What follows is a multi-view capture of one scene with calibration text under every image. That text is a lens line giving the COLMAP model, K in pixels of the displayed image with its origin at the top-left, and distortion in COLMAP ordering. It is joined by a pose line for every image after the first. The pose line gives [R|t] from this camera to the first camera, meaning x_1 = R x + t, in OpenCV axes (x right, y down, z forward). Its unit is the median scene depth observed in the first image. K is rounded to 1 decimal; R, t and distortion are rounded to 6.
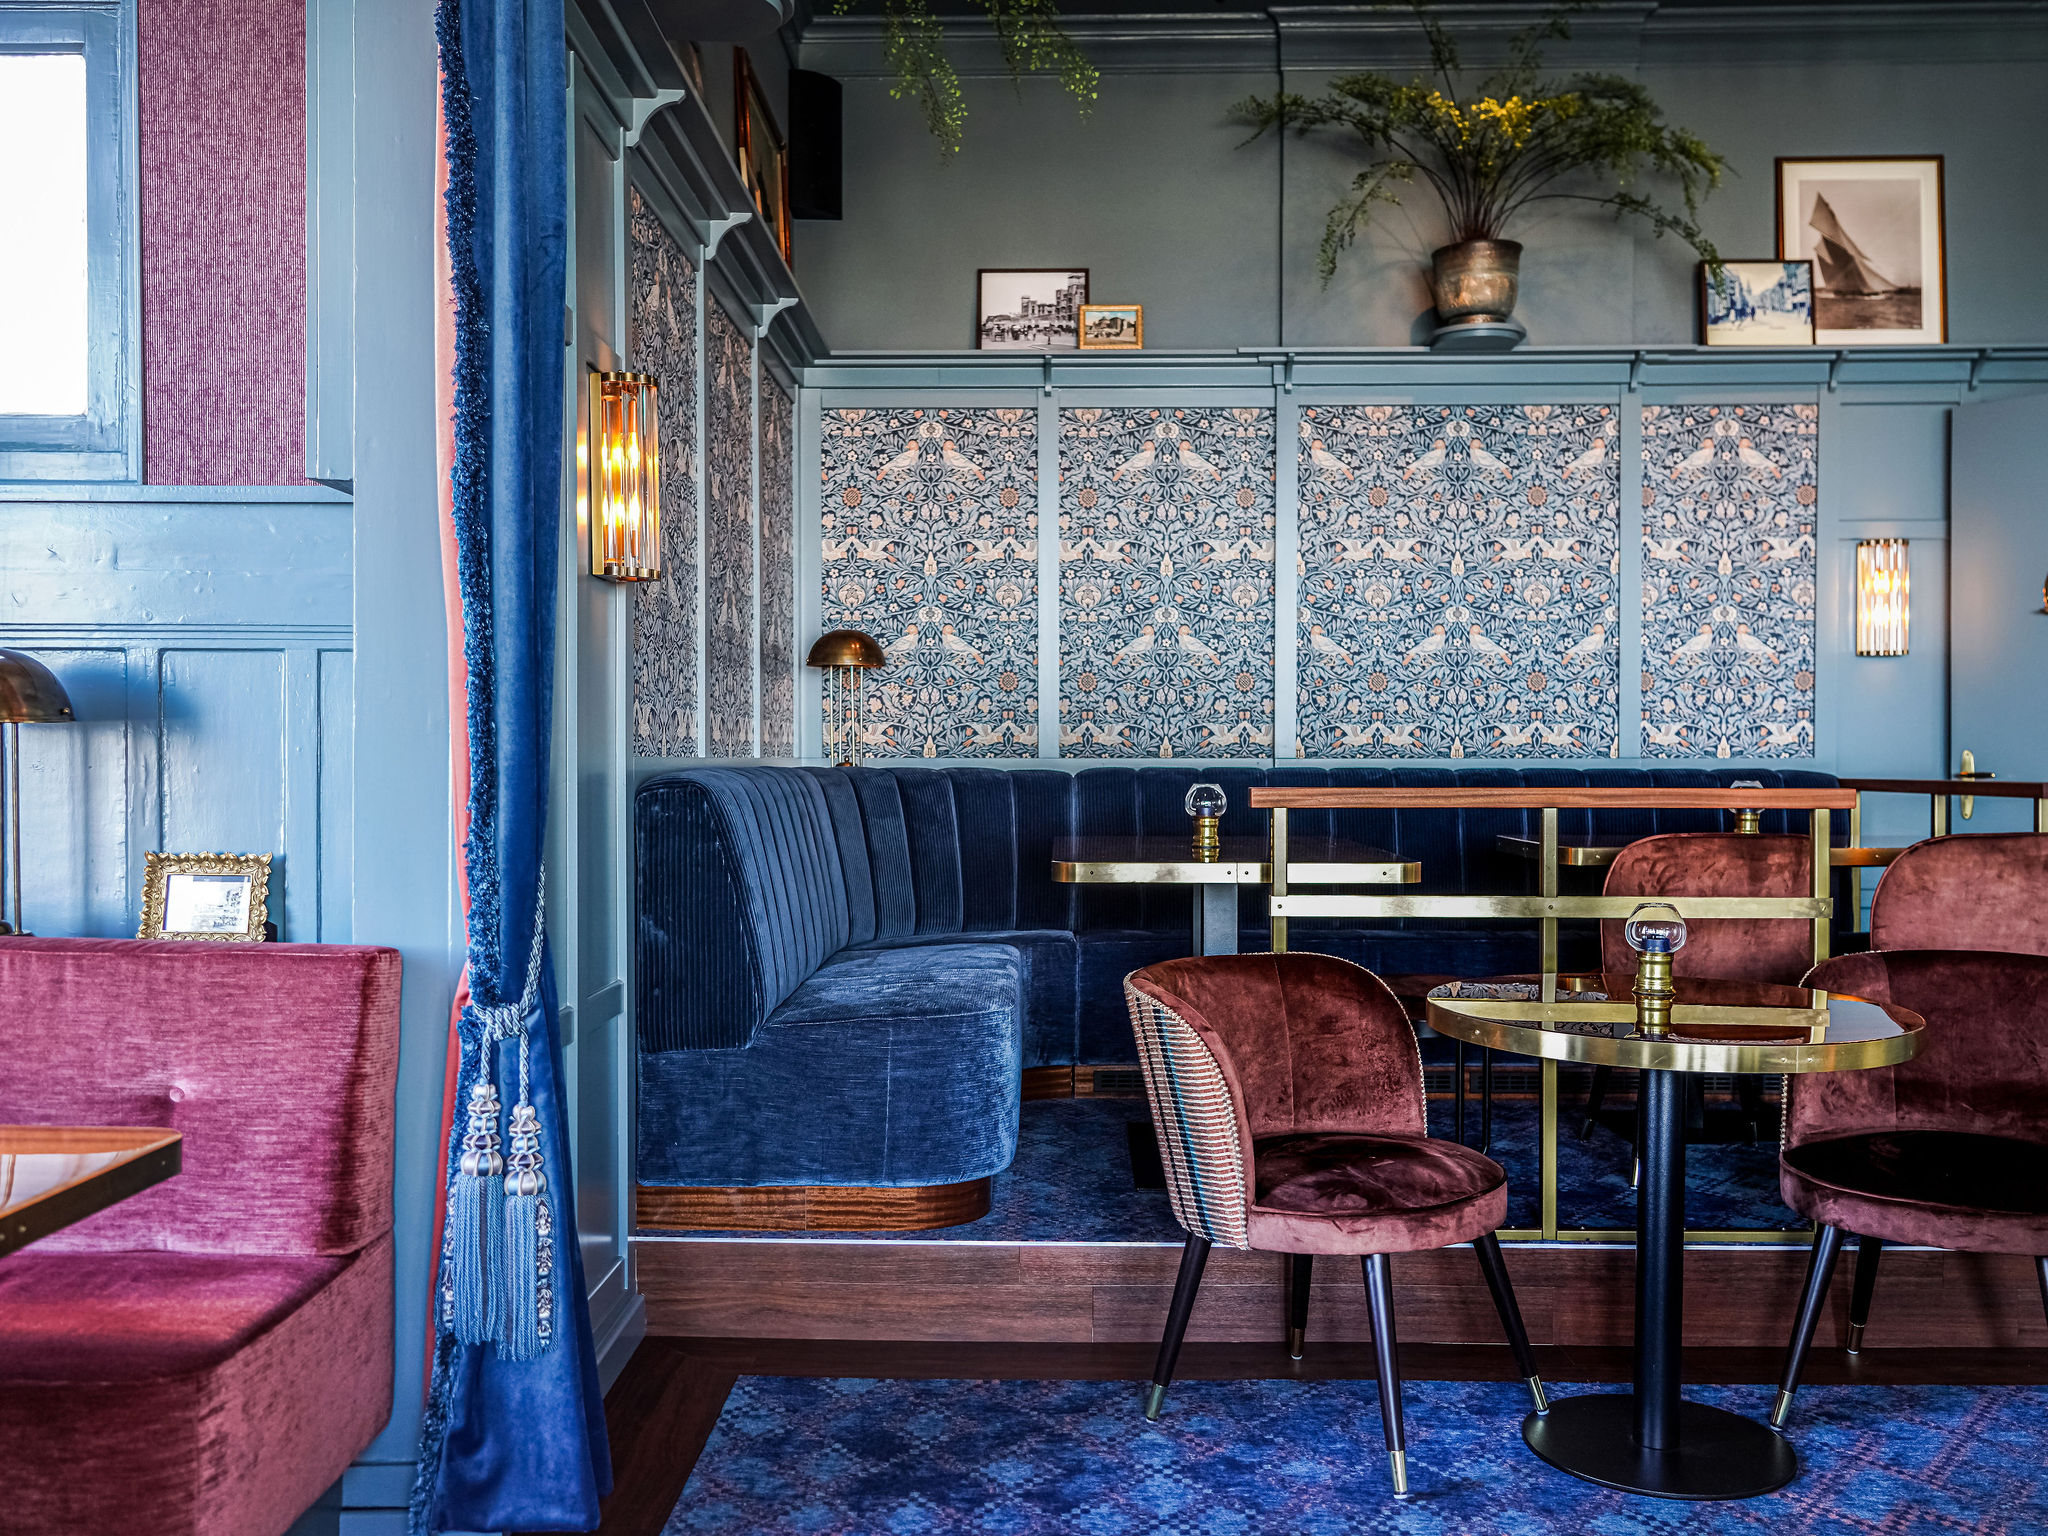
lens RADIAL K [[1609.1, 0, 1019.0], [0, 1609.1, 775.2], [0, 0, 1]] dist [0.022376, 0.007460]
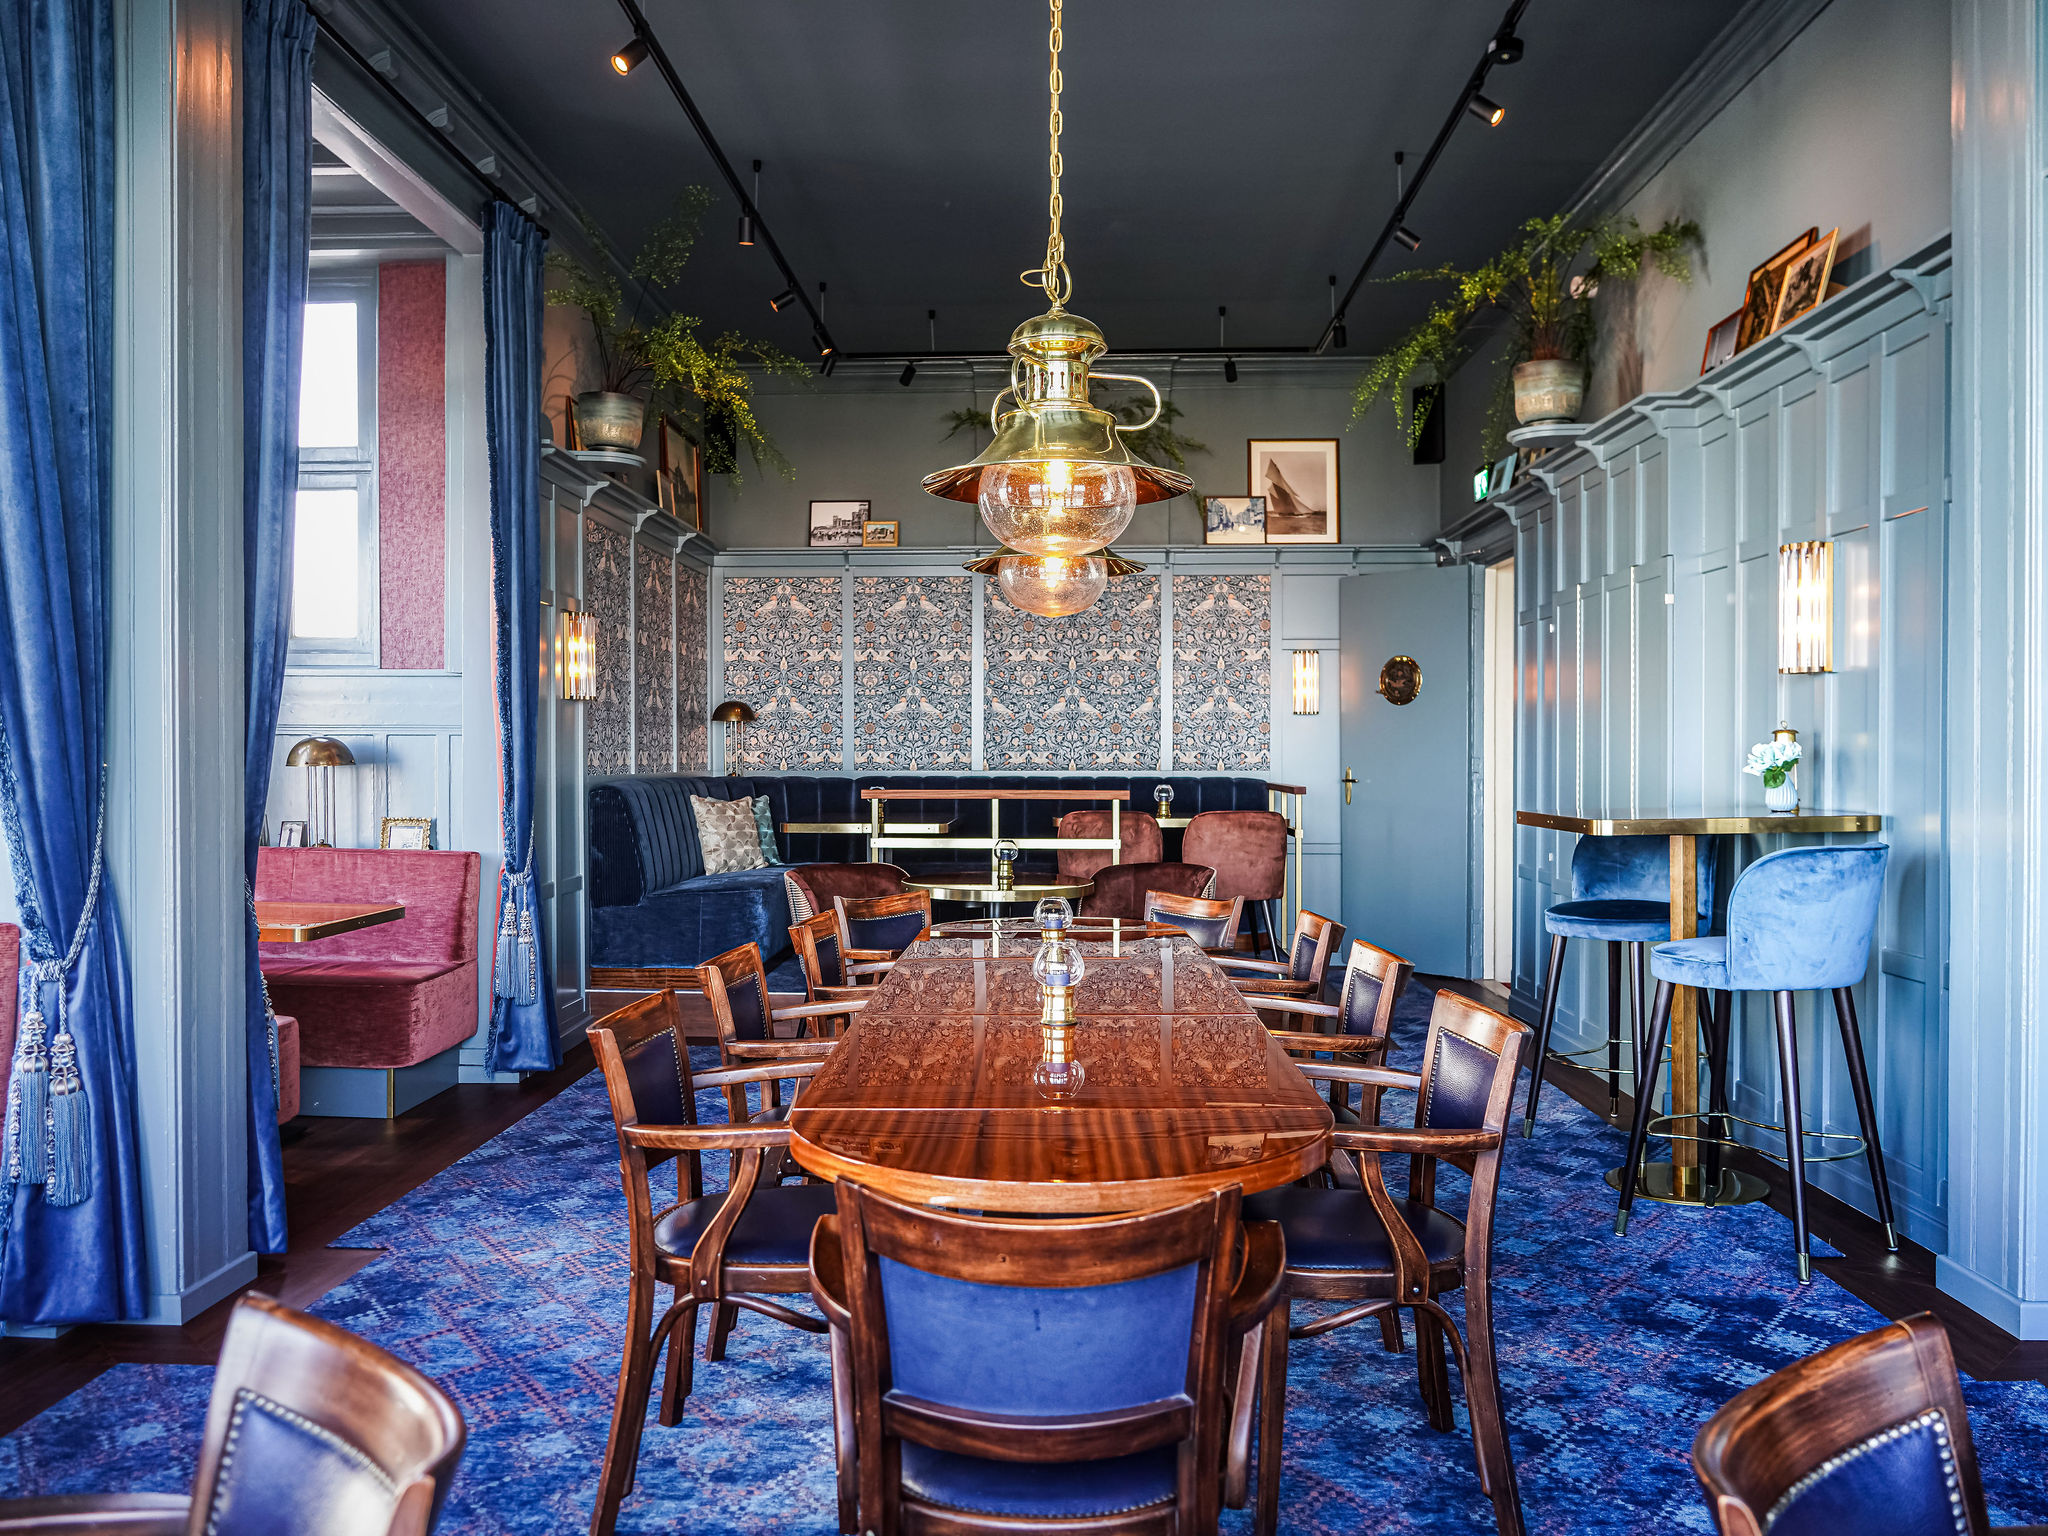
lens RADIAL K [[1426.3, 0, 1024.8], [0, 1426.3, 771.9], [0, 0, 1]] dist [-0.000517, 0.016164]
pose [[0.999567, 0.000279, -0.029425, 0.266119], [-0.000161, 0.999992, 0.004031, -0.015604], [0.029426, -0.004024, 0.999559, -0.602198]]
